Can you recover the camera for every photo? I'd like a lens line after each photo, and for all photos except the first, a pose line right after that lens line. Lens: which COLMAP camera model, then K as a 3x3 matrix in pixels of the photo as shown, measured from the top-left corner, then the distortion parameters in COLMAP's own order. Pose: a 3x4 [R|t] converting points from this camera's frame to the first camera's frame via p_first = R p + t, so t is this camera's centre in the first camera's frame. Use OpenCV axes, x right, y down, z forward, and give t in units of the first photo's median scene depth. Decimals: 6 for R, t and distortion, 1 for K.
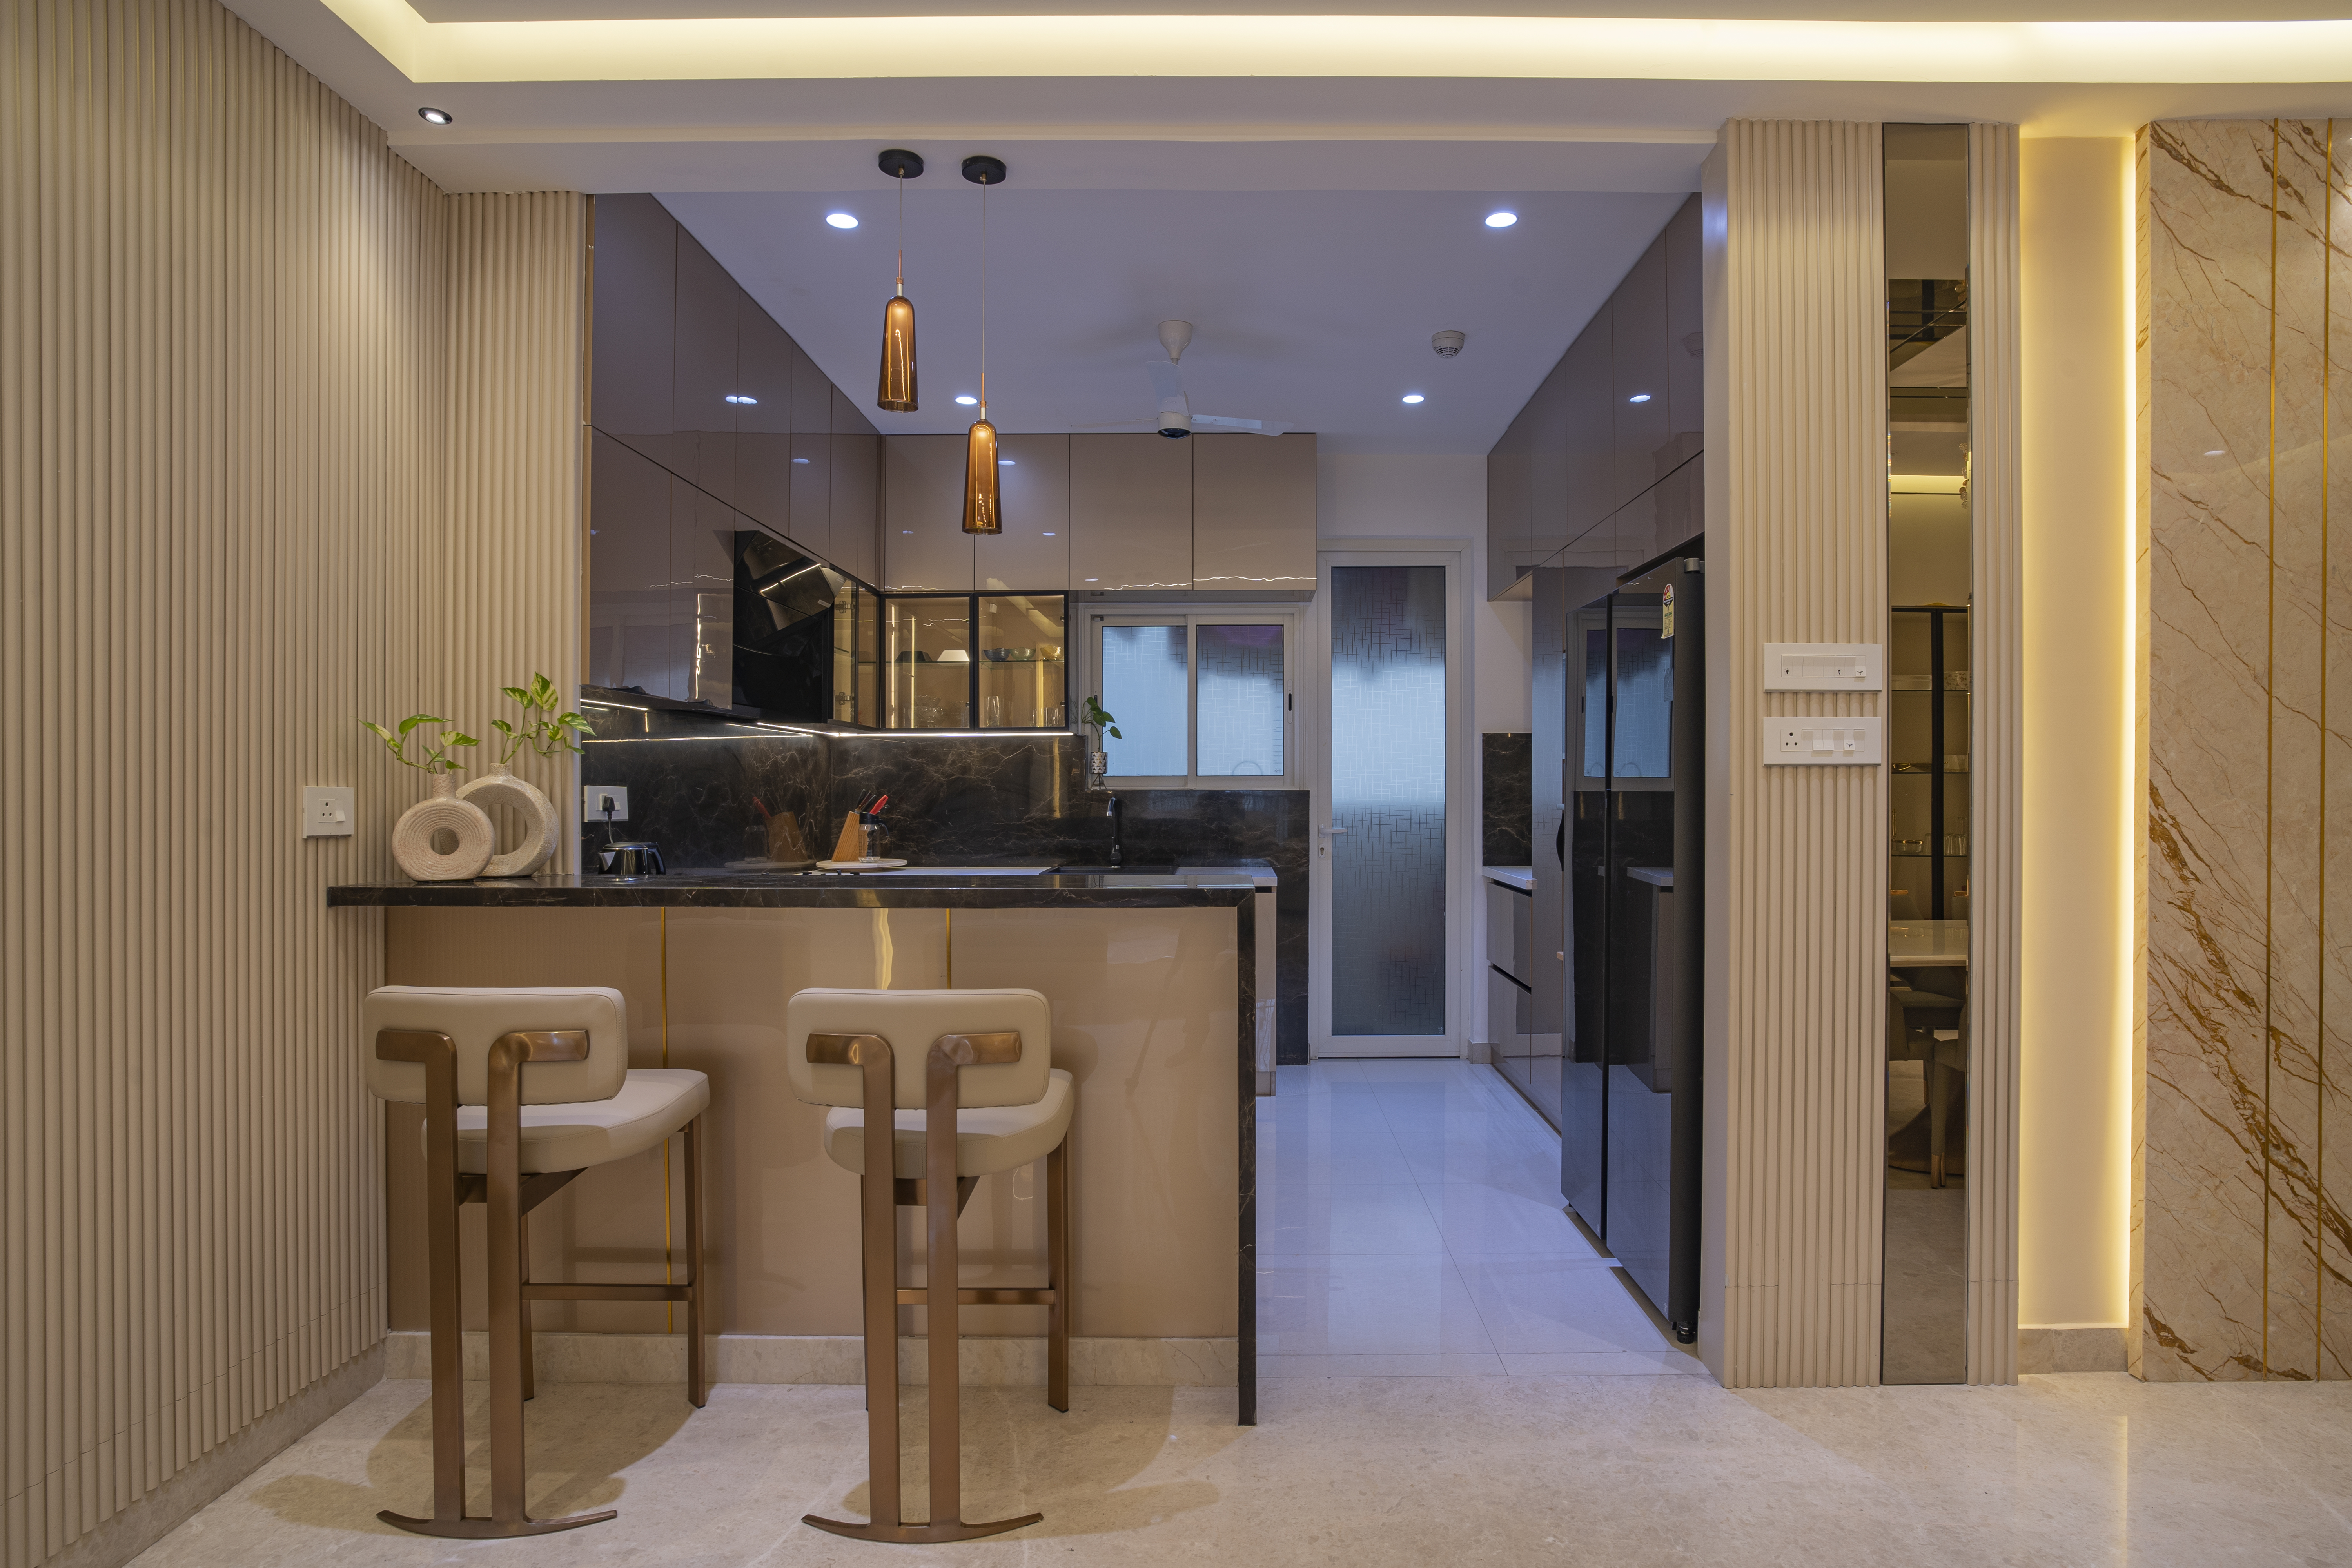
lens RADIAL K [[1232.5, 0, 1224.4], [0, 1232.5, 796.0], [0, 0, 1]] dist [-0.050994, 0.024307]
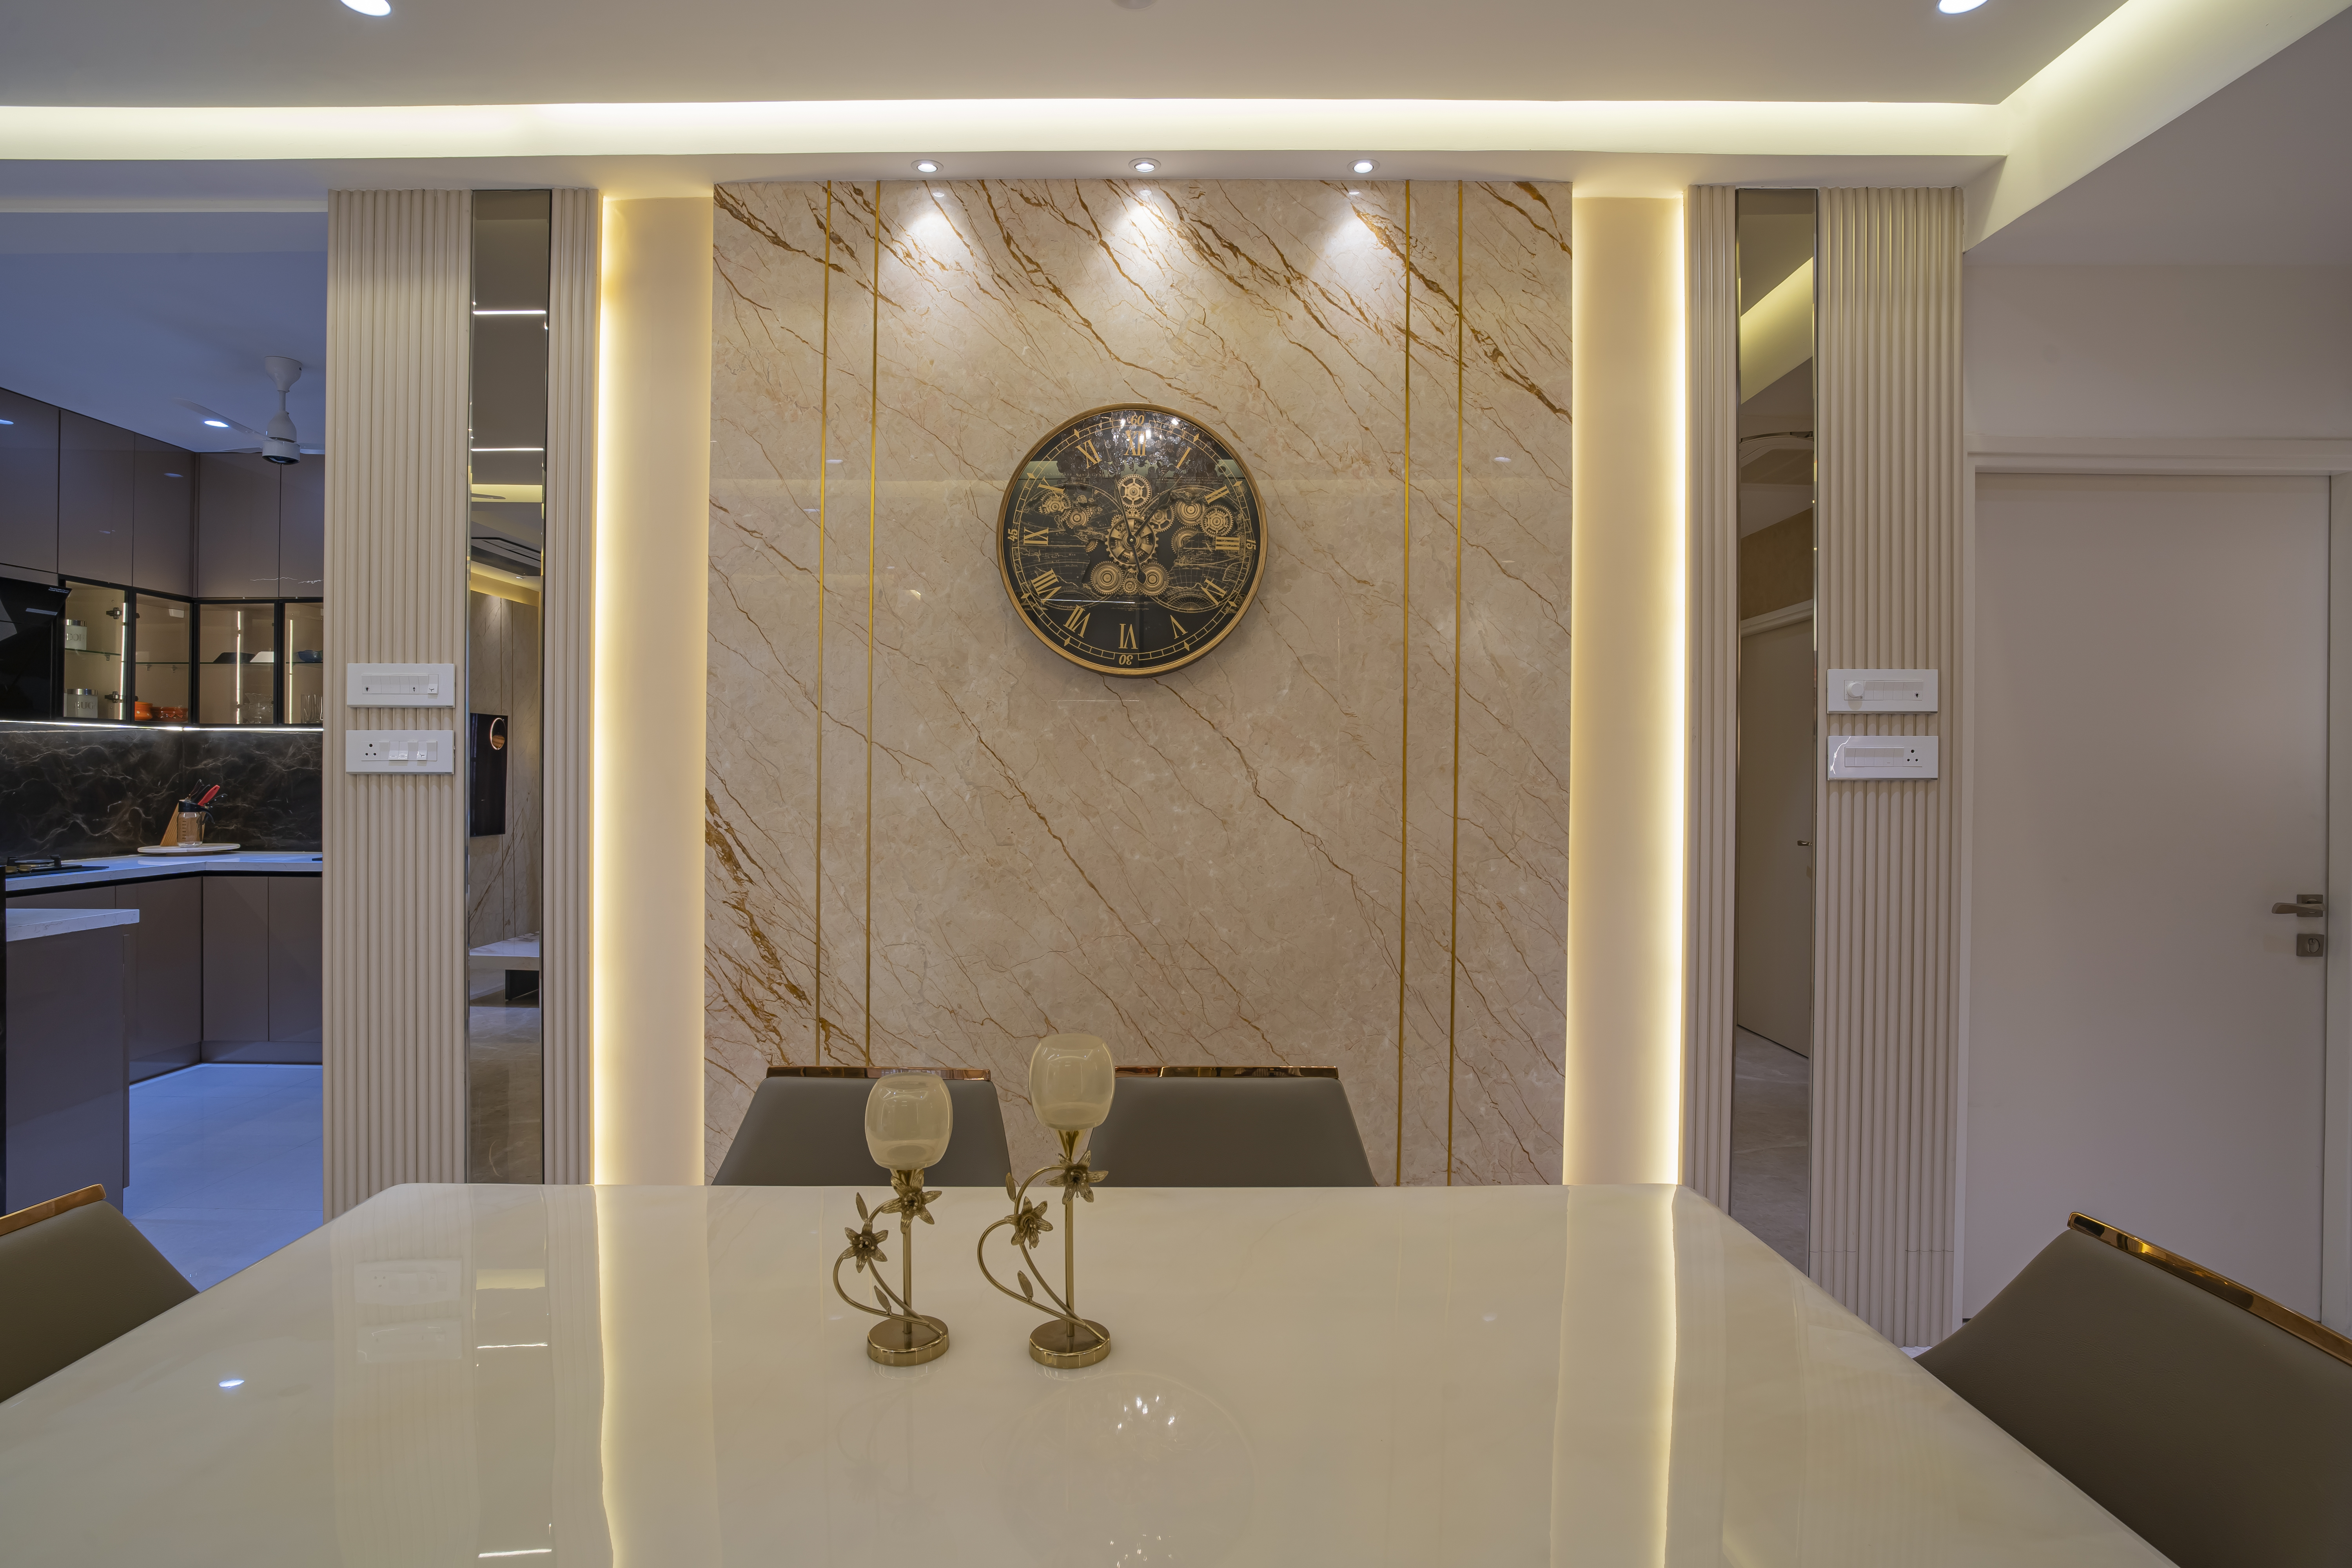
lens RADIAL K [[1232.5, 0, 1158.6], [0, 1232.5, 773.4], [0, 0, 1]] dist [-0.050994, 0.024307]
pose [[0.999882, 0.005147, -0.014468, 1.188528], [-0.005198, 0.999980, -0.003496, -0.025060], [0.014449, 0.003571, 0.999889, -0.093396]]
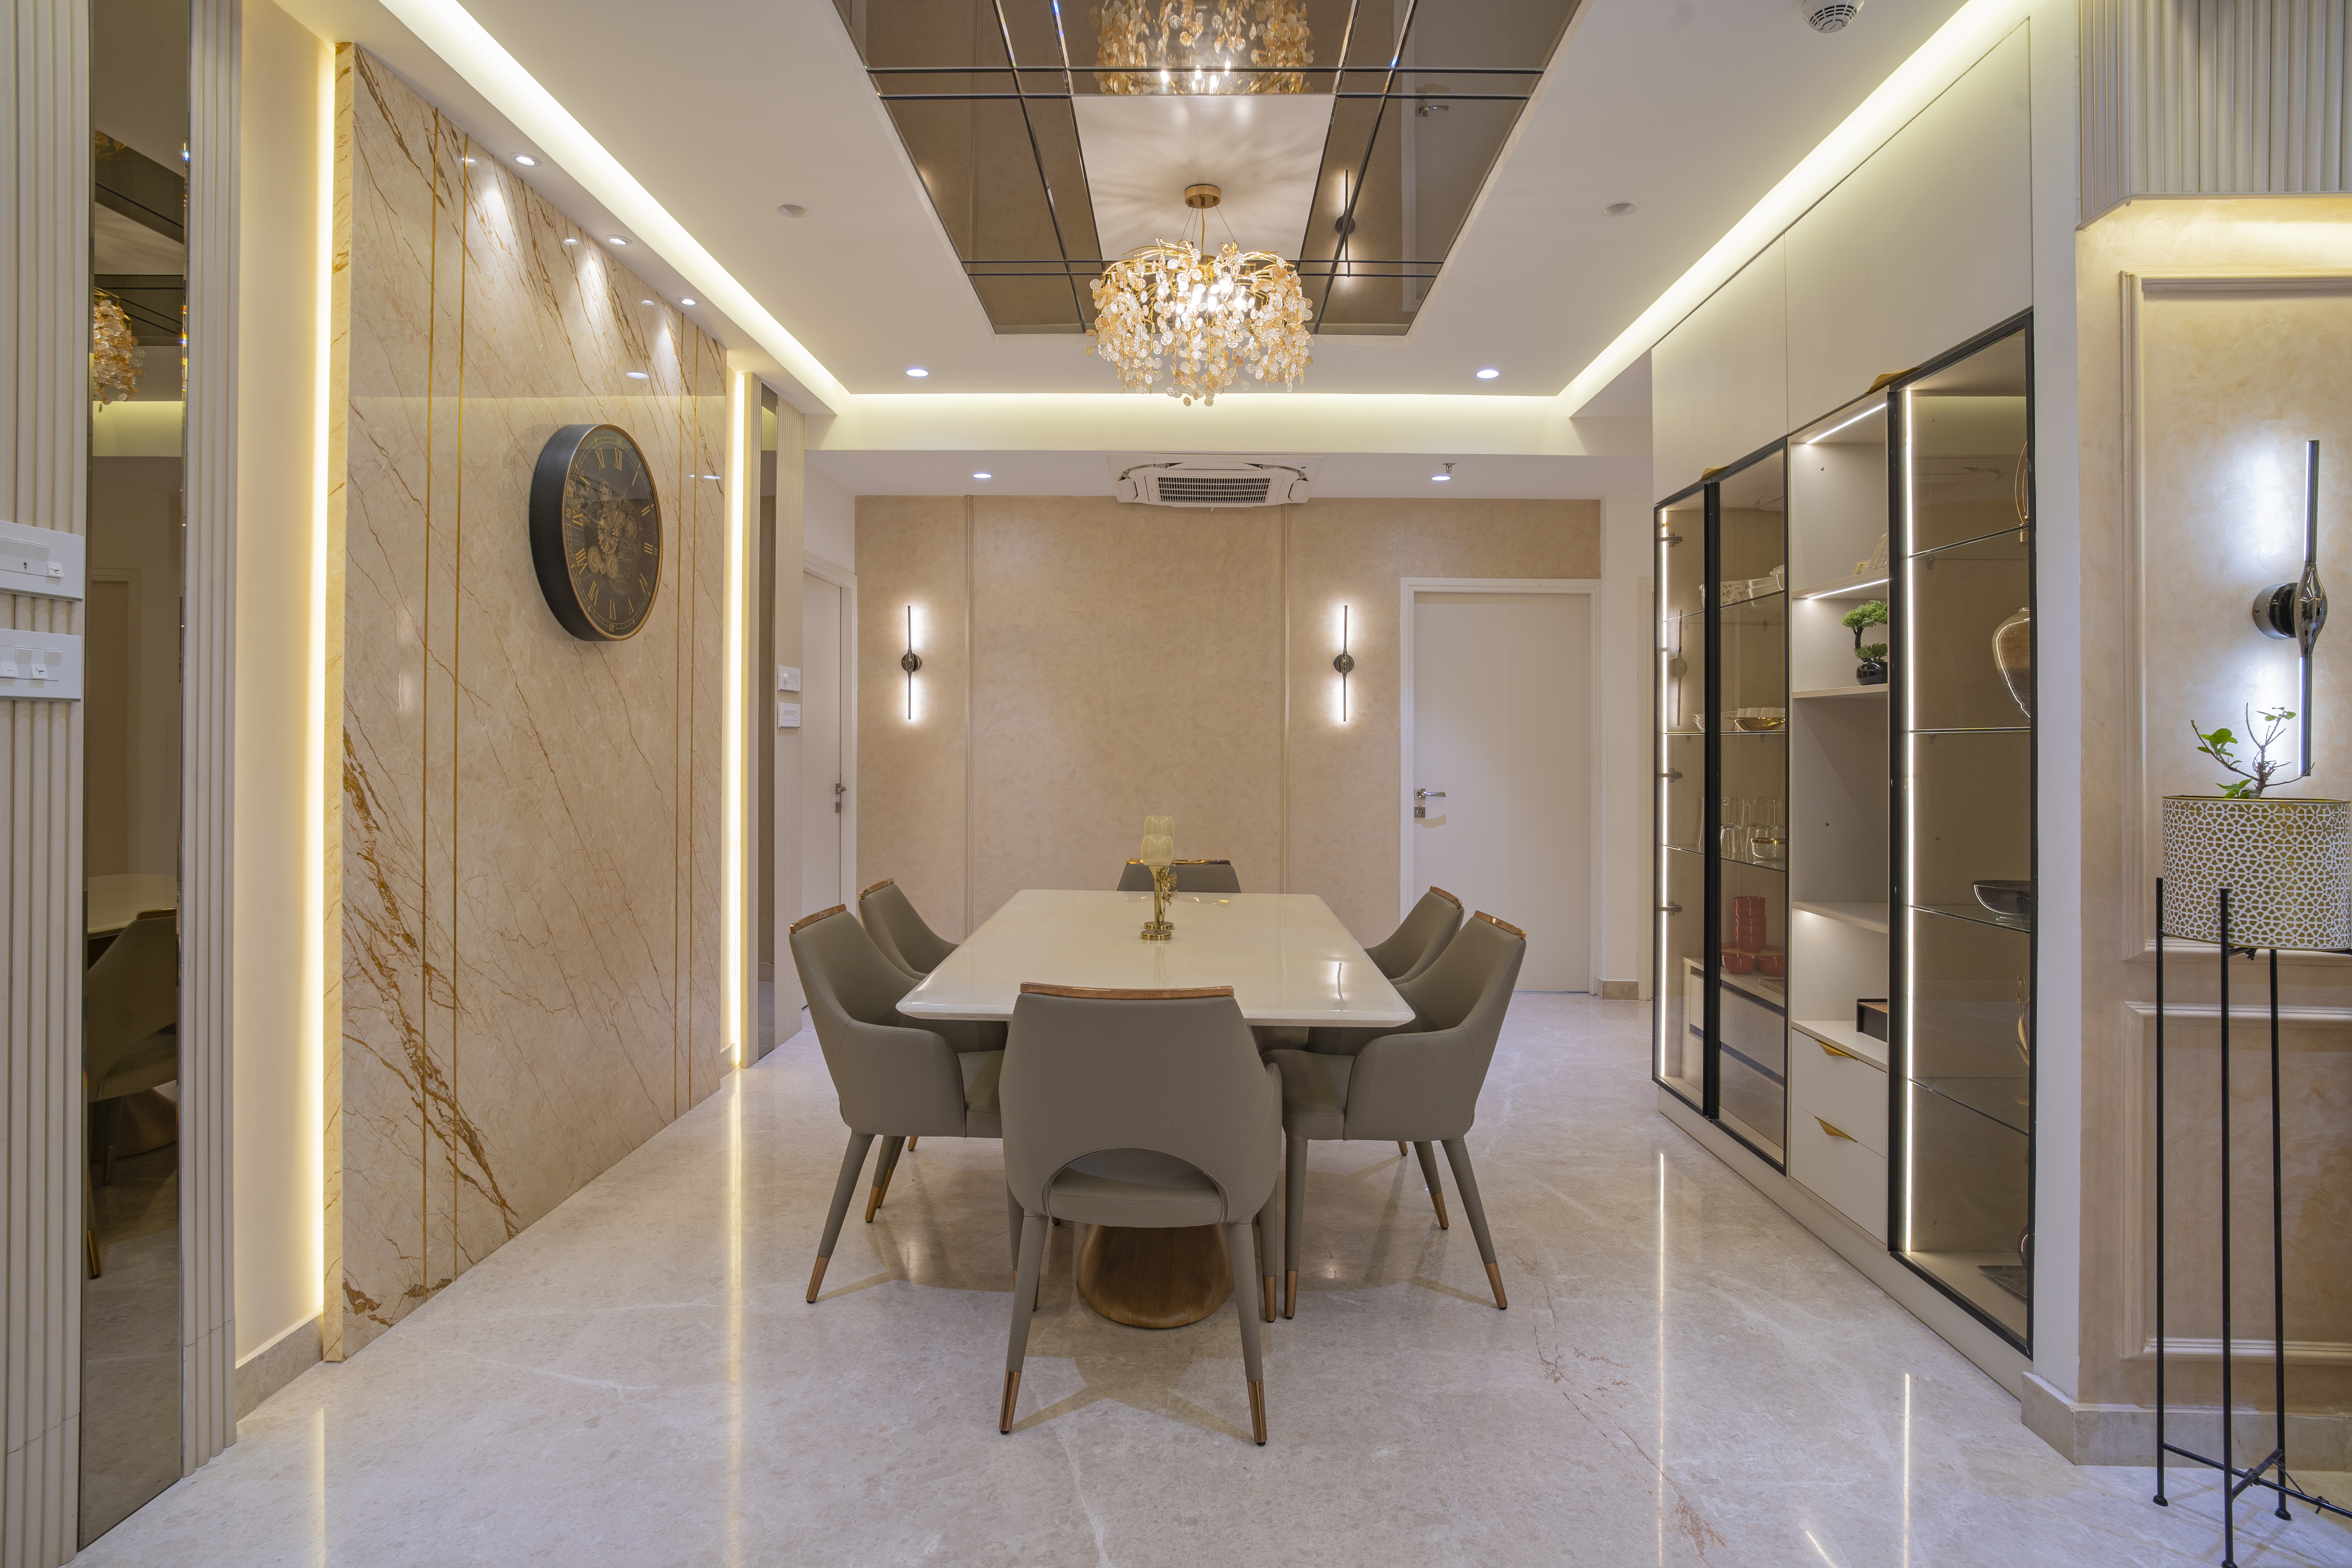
lens RADIAL K [[1232.5, 0, 1169.0], [0, 1232.5, 731.7], [0, 0, 1]] dist [-0.050994, 0.024307]
pose [[0.028056, 0.009850, 0.999558, -0.170033], [-0.001710, 0.999950, -0.009806, -0.001080], [-0.999605, -0.001434, 0.028071, 0.321893]]
